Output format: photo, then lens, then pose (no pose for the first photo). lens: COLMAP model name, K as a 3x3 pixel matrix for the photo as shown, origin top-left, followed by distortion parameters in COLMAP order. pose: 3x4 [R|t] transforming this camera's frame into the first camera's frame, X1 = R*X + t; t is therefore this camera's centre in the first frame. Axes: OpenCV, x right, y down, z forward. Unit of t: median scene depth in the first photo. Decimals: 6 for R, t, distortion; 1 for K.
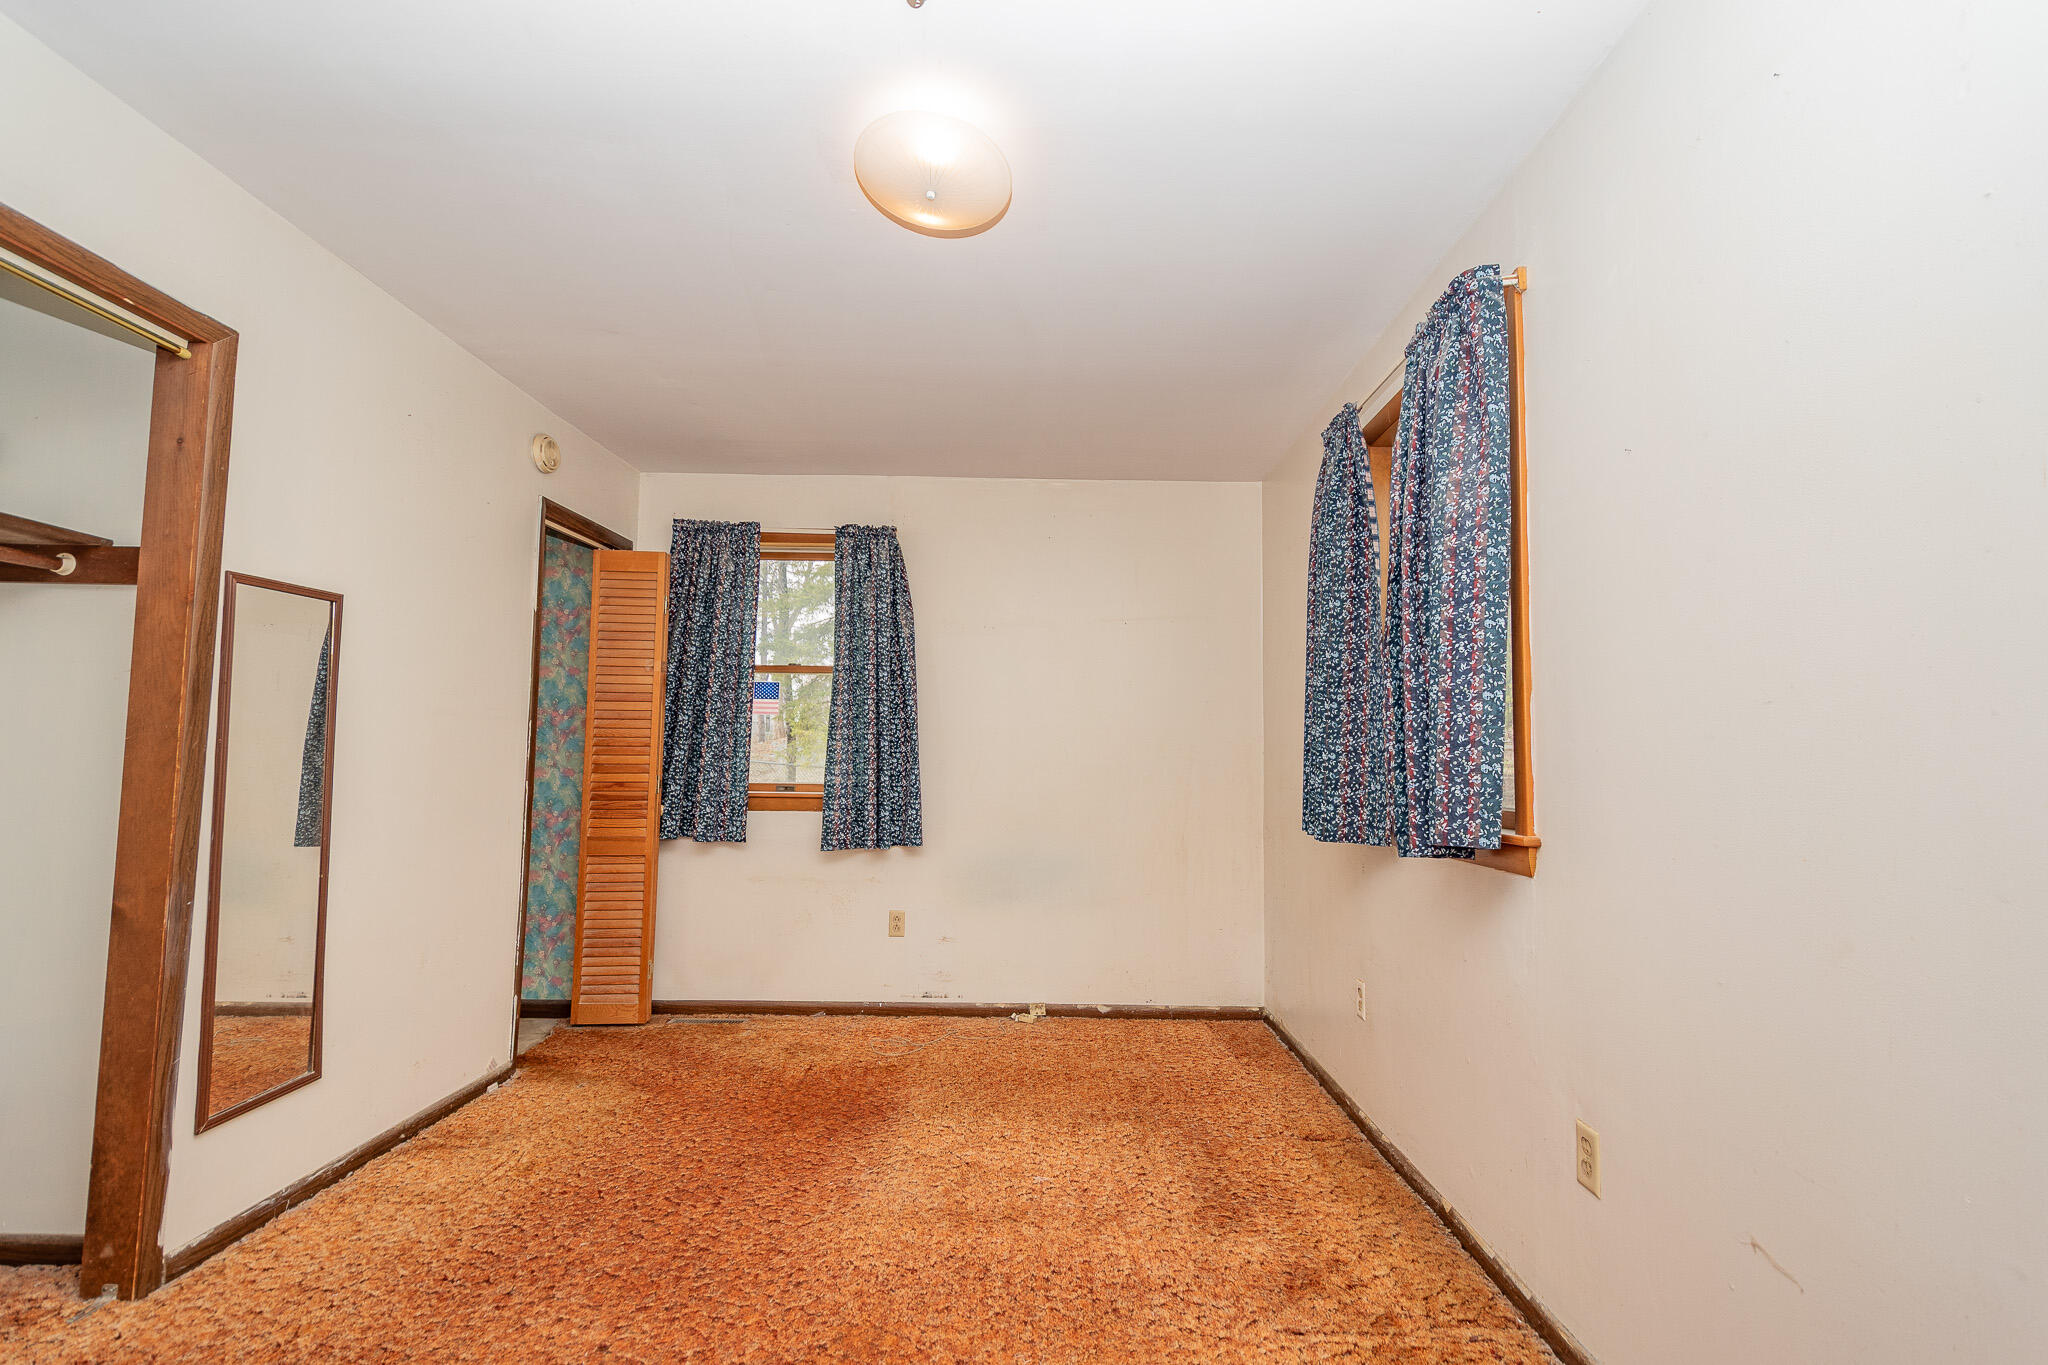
lens RADIAL K [[887.0, 0, 1029.5], [0, 887.0, 693.8], [0, 0, 1]] dist [0.017777, -0.006124]
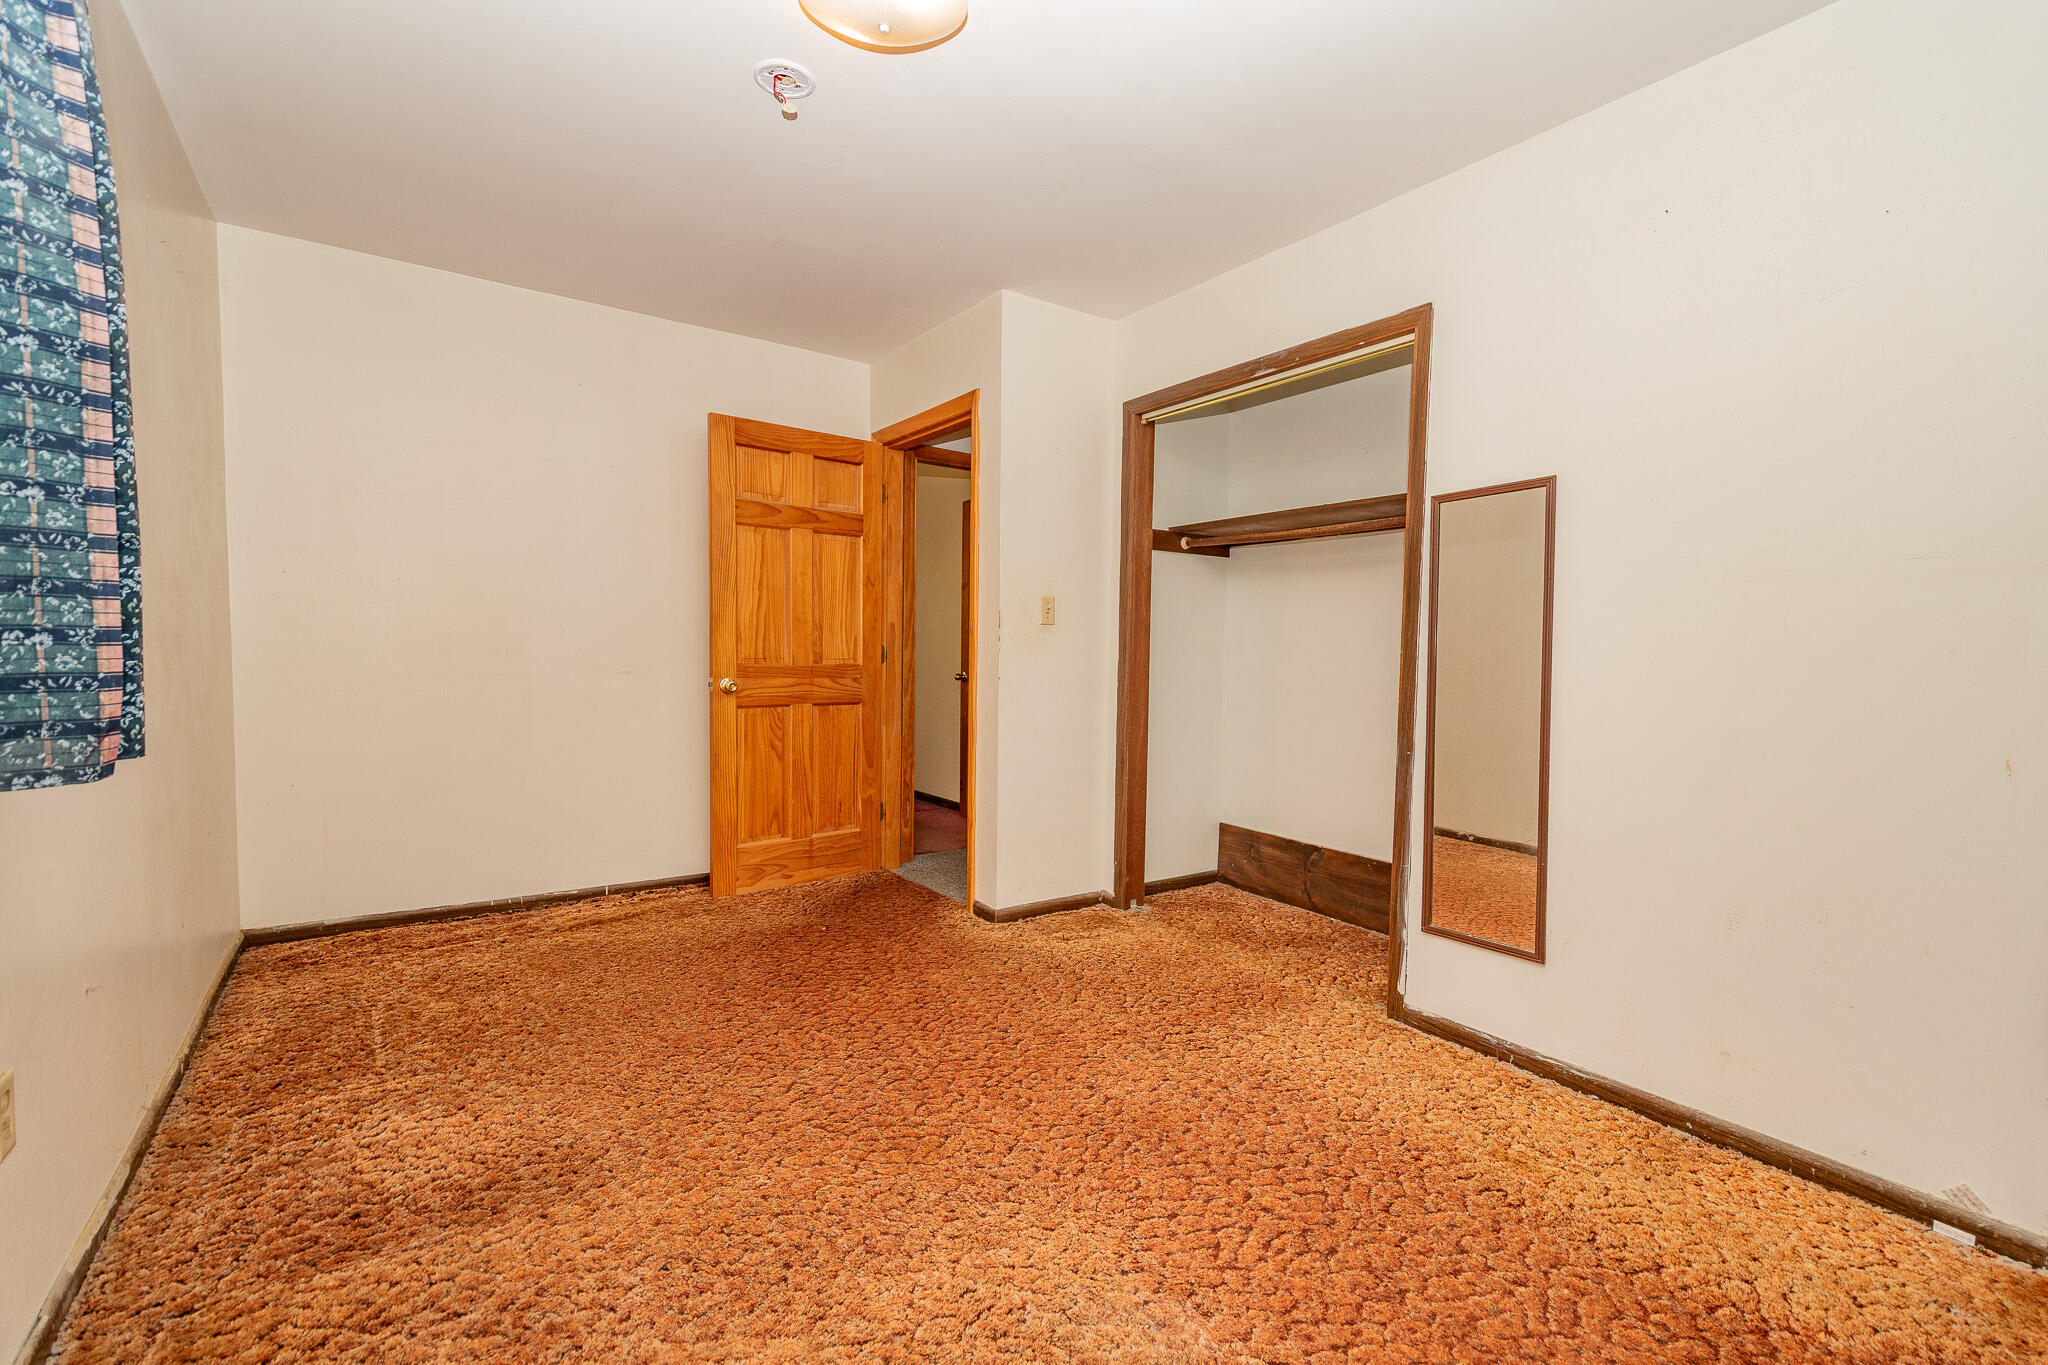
lens RADIAL K [[887.0, 0, 1029.5], [0, 887.0, 693.8], [0, 0, 1]] dist [0.017777, -0.006124]
pose [[-0.794357, 0.004224, -0.607437, 0.306350], [0.009989, 0.999931, -0.006109, 0.143372], [0.607369, -0.010921, -0.794345, 1.636310]]
